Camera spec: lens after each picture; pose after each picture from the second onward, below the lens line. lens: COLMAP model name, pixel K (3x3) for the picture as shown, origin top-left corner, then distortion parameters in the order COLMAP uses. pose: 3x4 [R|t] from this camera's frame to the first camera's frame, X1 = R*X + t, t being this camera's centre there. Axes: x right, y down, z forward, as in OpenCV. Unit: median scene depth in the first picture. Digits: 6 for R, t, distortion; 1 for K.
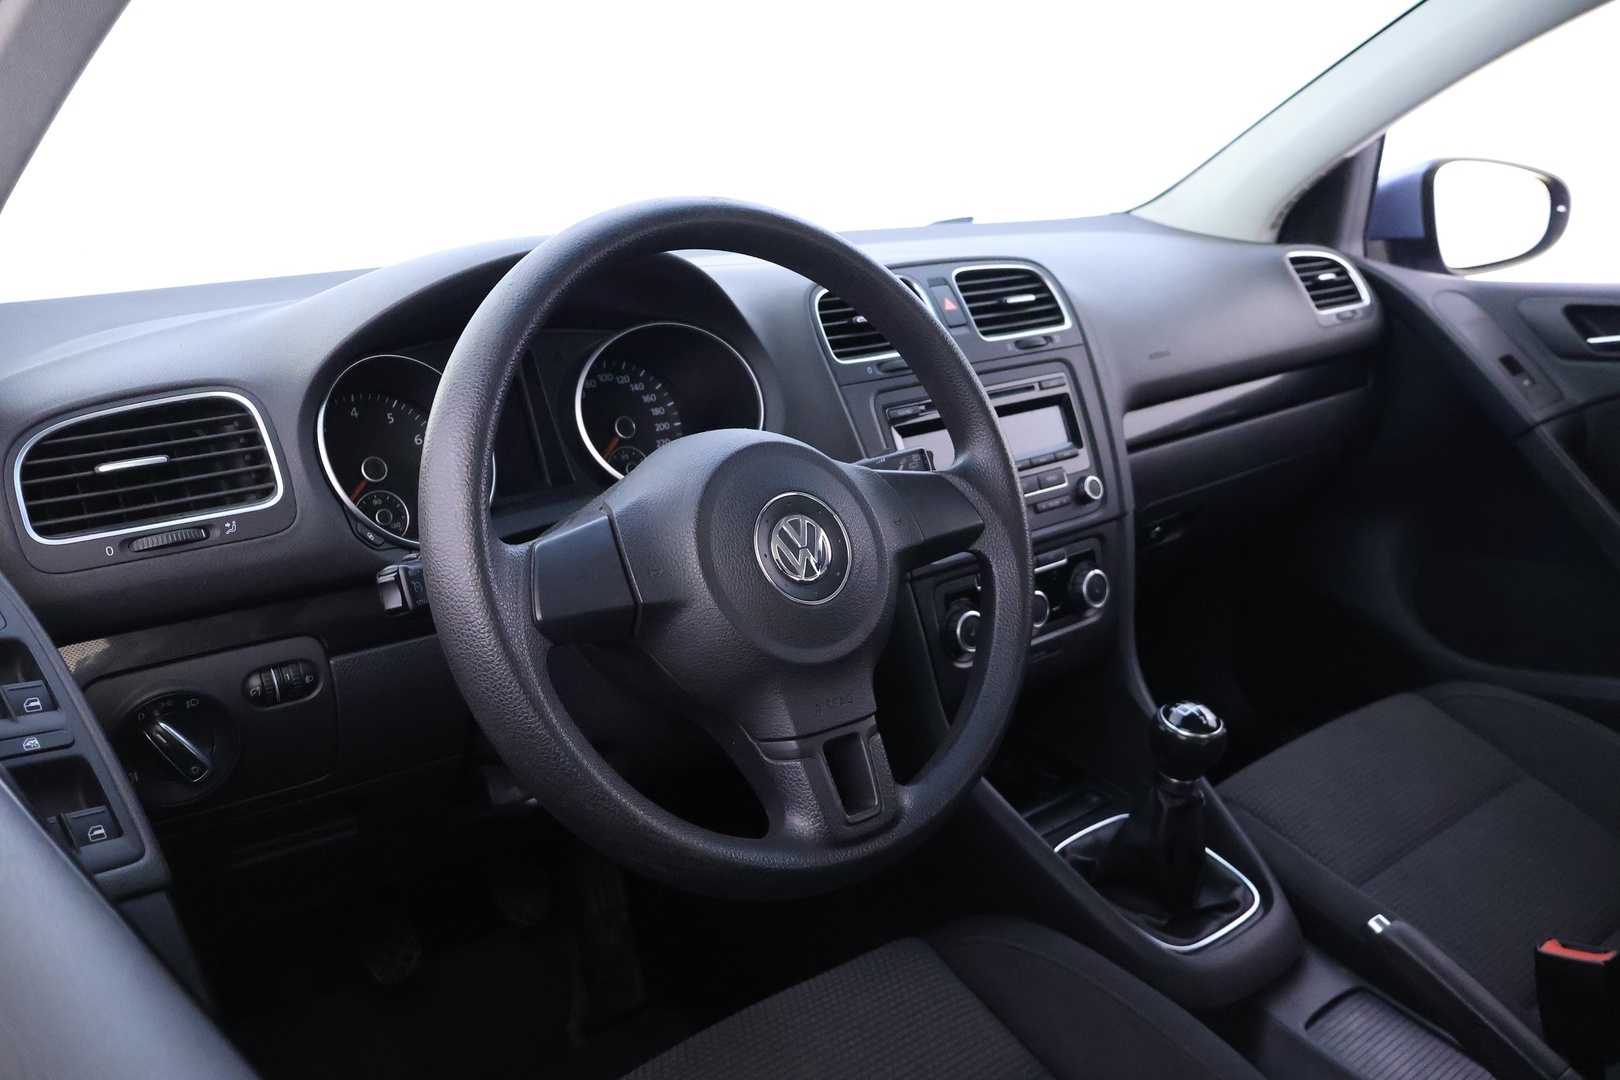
lens RADIAL K [[1352.1, 0, 809.6], [0, 1352.1, 543.1], [0, 0, 1]] dist [0.010215, -0.036792]
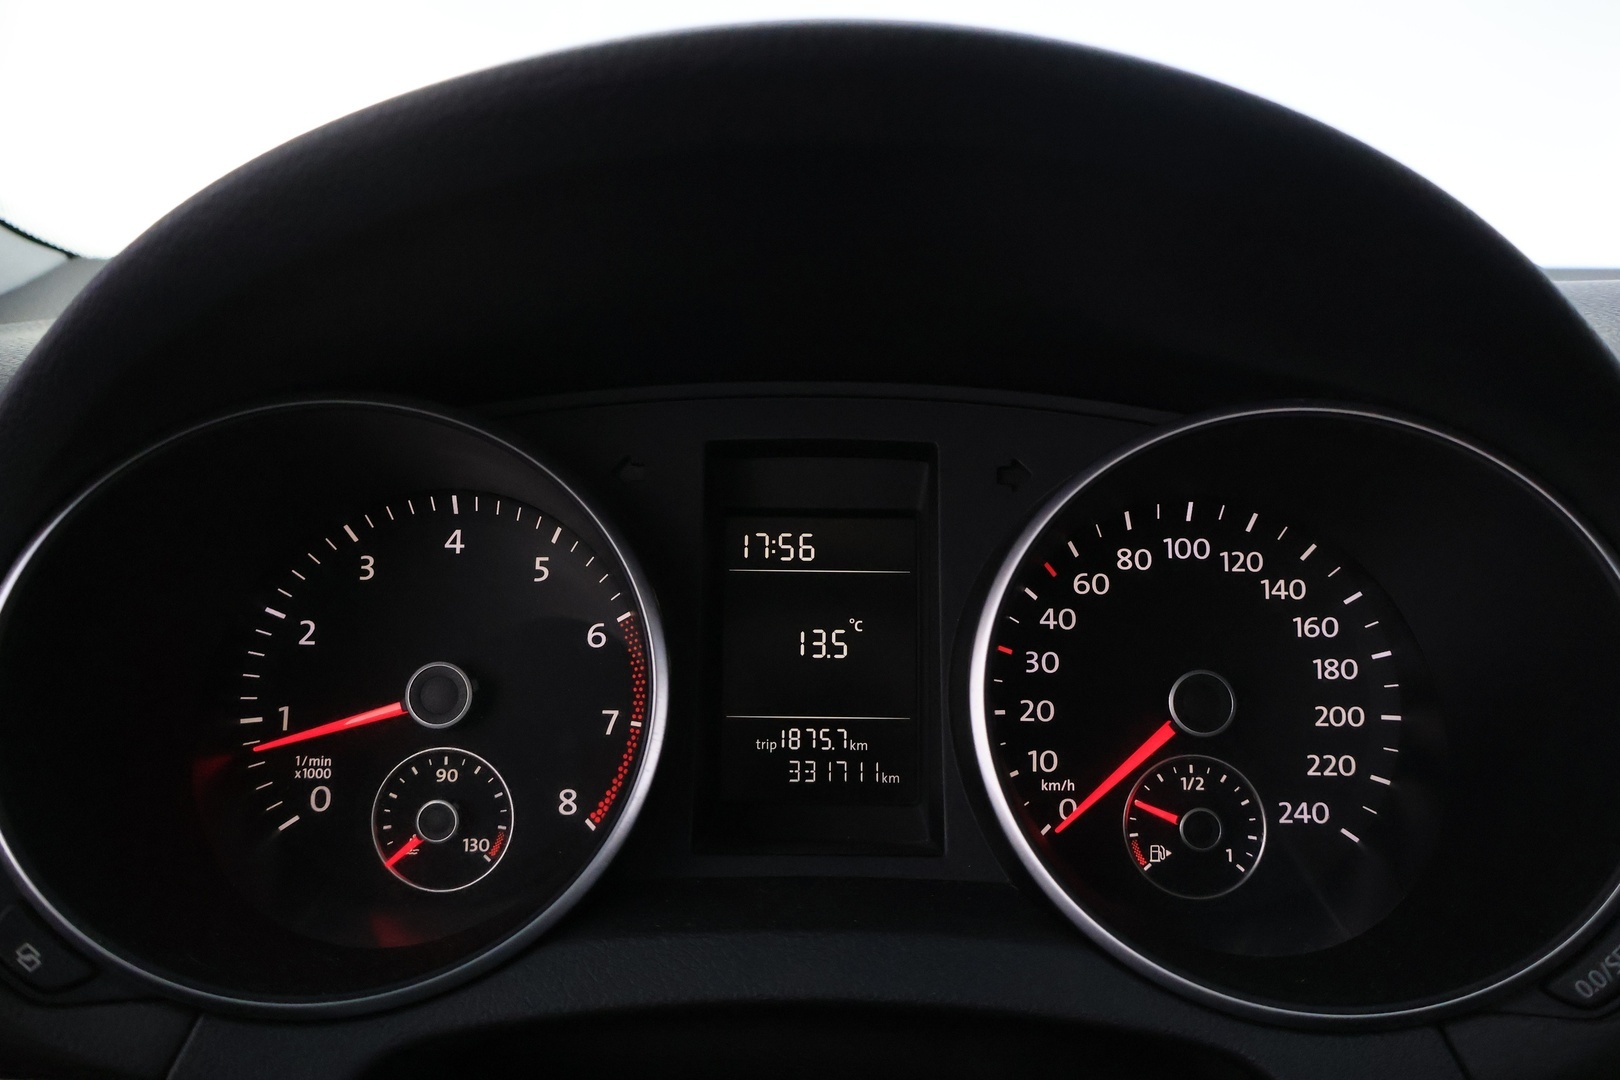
lens RADIAL K [[1352.1, 0, 804.9], [0, 1352.1, 539.6], [0, 0, 1]] dist [0.010215, -0.036792]
pose [[0.767968, 0.161344, -0.619833, -0.011775], [-0.204520, 0.978861, 0.001401, -0.133085], [0.606956, 0.125693, 0.784733, 0.840944]]
